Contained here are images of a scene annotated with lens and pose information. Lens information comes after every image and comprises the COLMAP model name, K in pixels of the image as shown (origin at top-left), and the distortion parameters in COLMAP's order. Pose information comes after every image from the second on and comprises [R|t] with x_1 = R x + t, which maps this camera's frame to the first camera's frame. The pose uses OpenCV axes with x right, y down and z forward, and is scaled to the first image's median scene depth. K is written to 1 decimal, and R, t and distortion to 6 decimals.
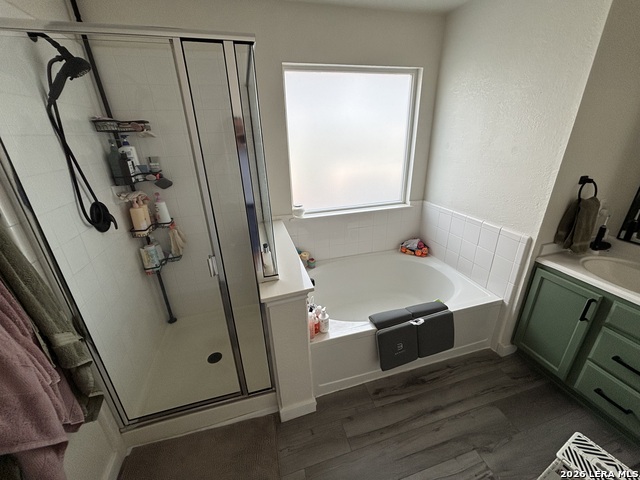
lens RADIAL K [[258.7, 0, 318.3], [0, 258.7, 239.3], [0, 0, 1]] dist [-0.001287, -0.000055]
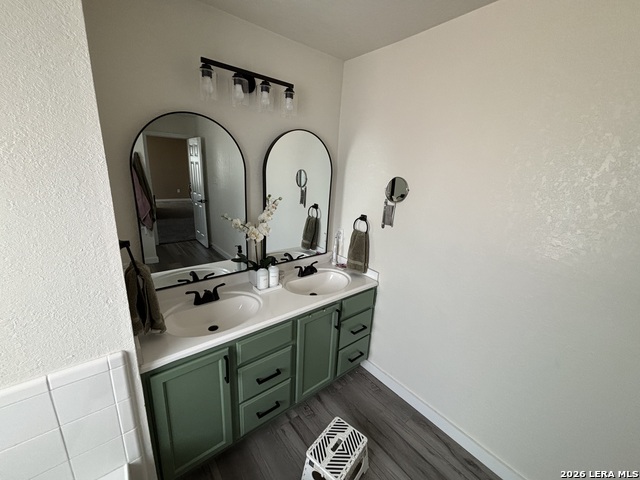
lens RADIAL K [[258.7, 0, 318.3], [0, 258.7, 239.3], [0, 0, 1]] dist [-0.001287, -0.000055]
pose [[-0.396177, -0.231324, 0.888557, 0.191613], [0.308288, 0.878049, 0.366044, -0.320440], [-0.864871, 0.418950, -0.276549, 0.698607]]
